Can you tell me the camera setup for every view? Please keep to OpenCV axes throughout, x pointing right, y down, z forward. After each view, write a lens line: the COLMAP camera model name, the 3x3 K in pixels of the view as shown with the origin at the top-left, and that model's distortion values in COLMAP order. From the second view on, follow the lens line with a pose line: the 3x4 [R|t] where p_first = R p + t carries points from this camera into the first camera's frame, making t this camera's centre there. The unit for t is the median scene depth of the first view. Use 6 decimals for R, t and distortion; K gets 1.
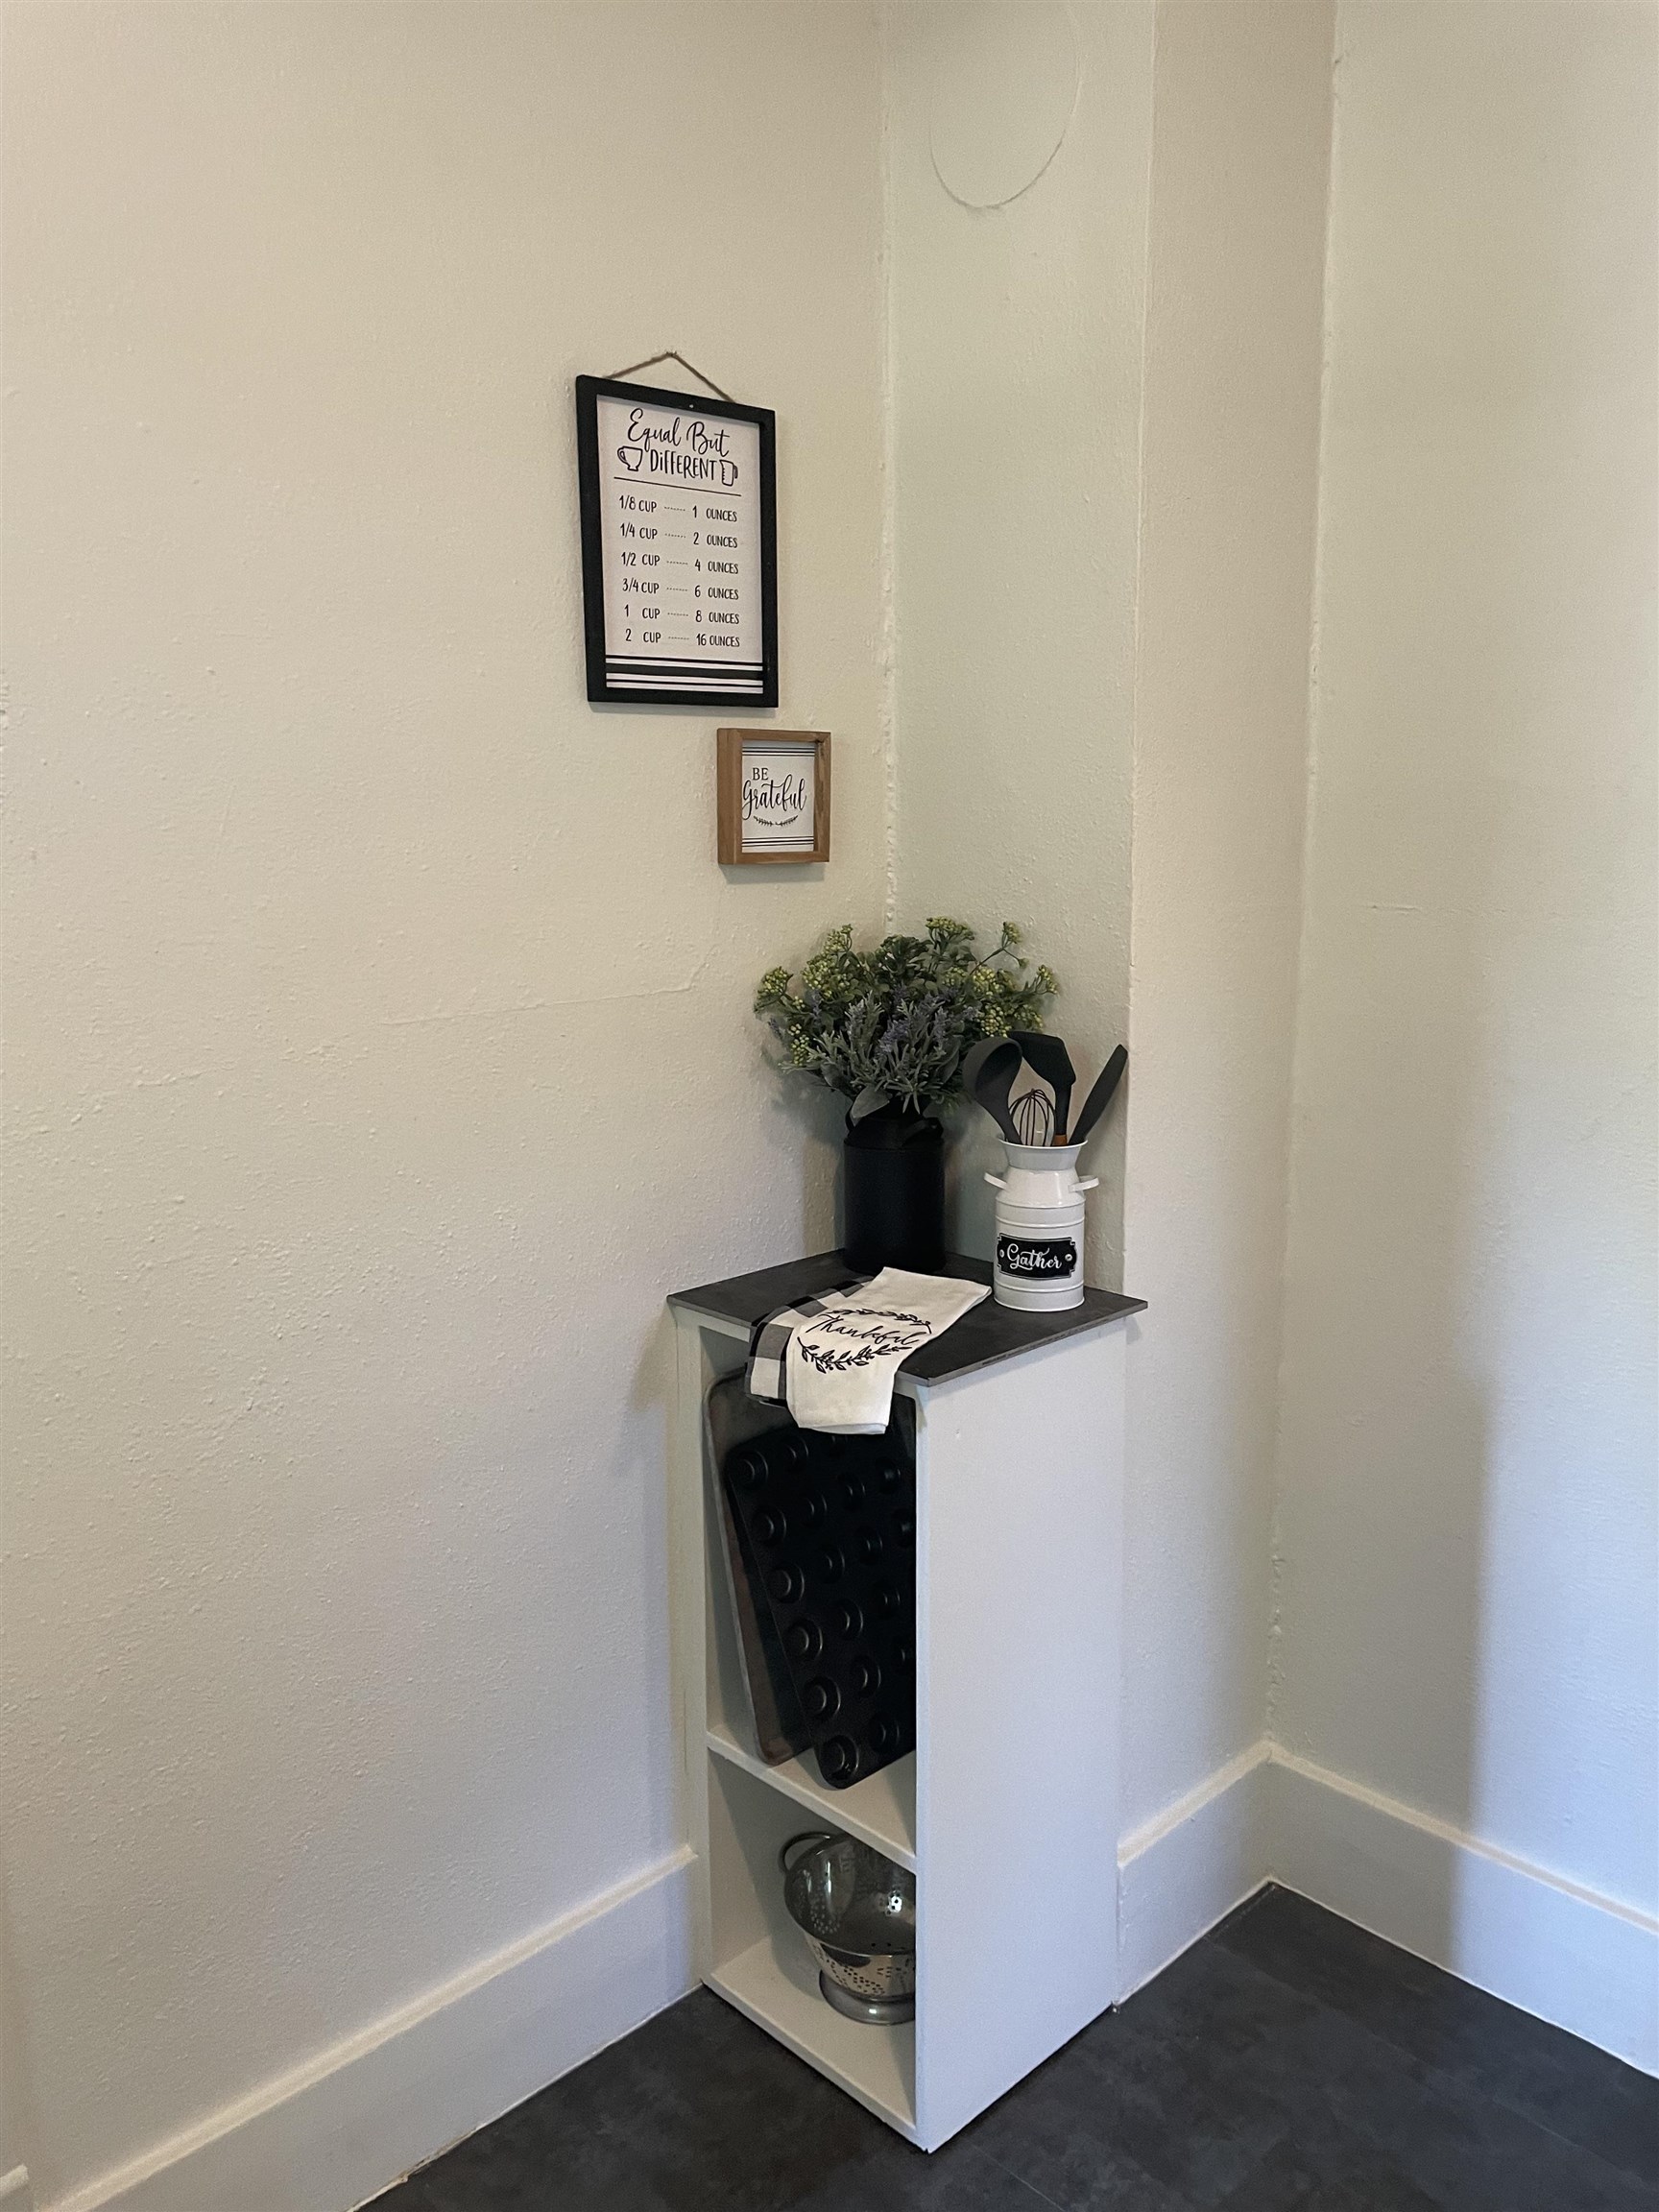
lens RADIAL K [[1689.3, 0, 831.9], [0, 1689.3, 1120.3], [0, 0, 1]] dist [0.079331, -0.085735]
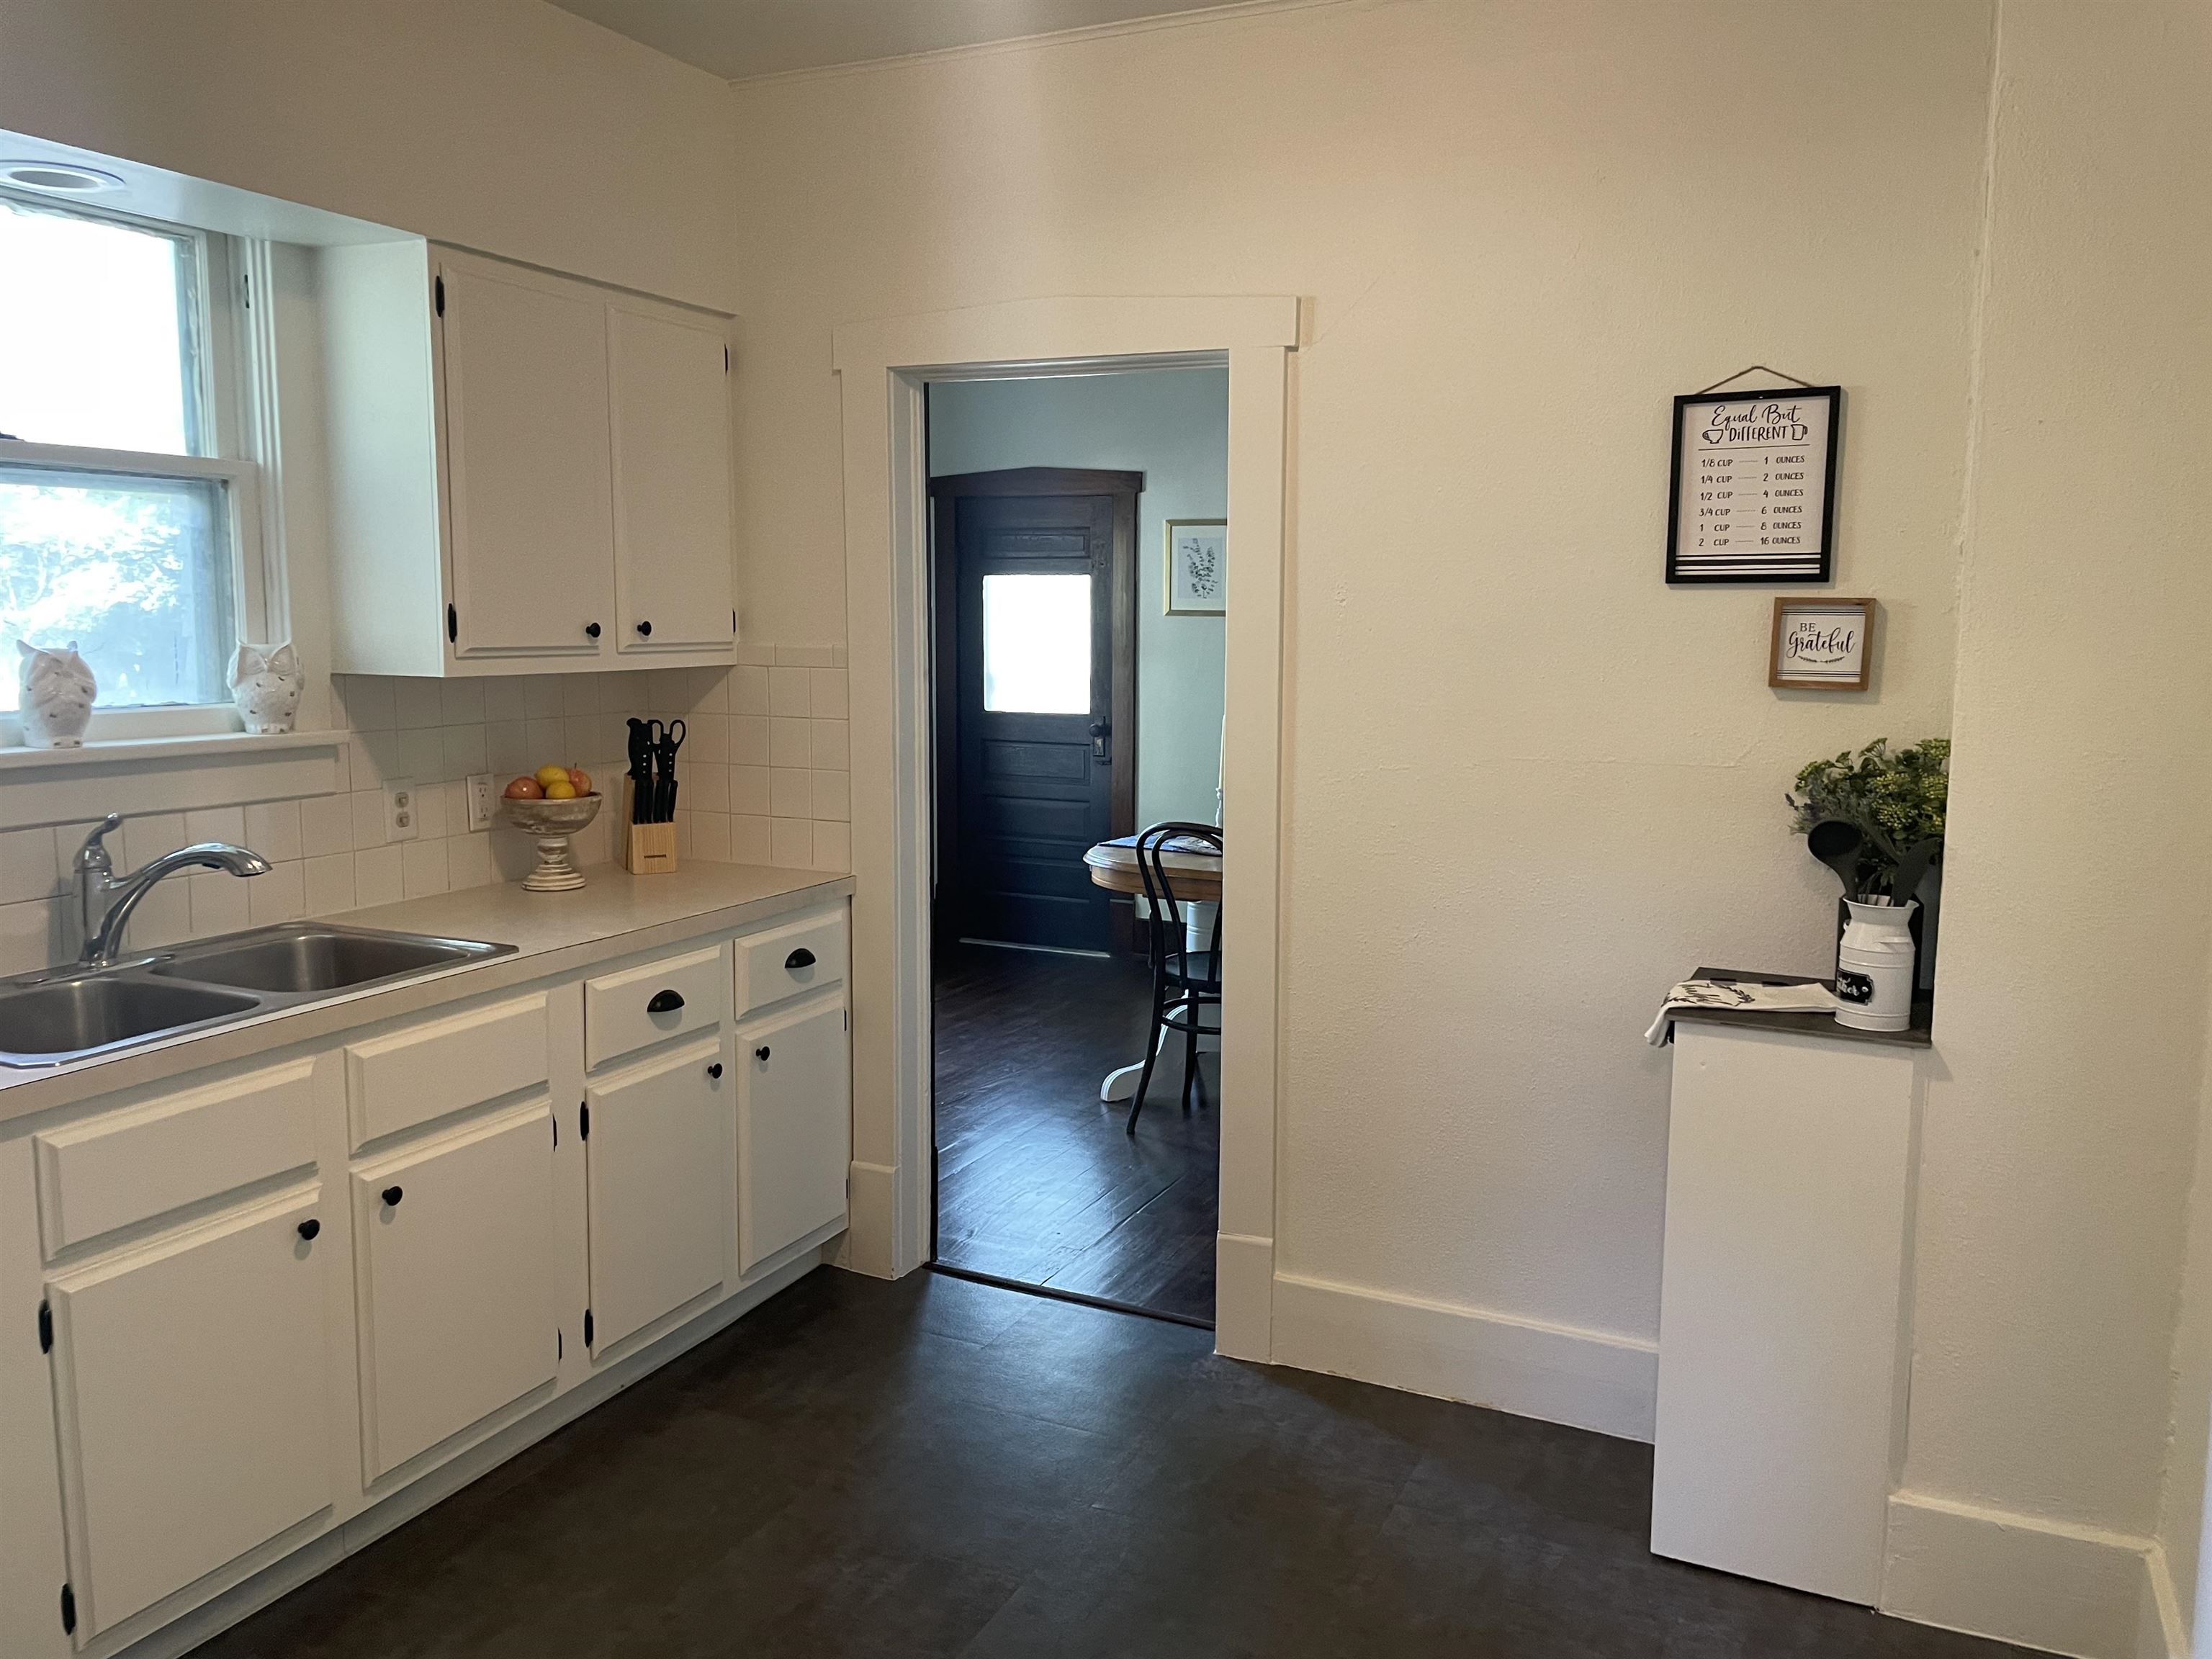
lens RADIAL K [[1689.3, 0, 1125.0], [0, 1689.3, 827.3], [0, 0, 1]] dist [0.079331, -0.085735]
pose [[0.347858, 0.131387, -0.928295, 1.181534], [-0.188764, 0.979671, 0.067923, -0.025921], [0.918348, 0.151601, 0.365587, -0.050654]]
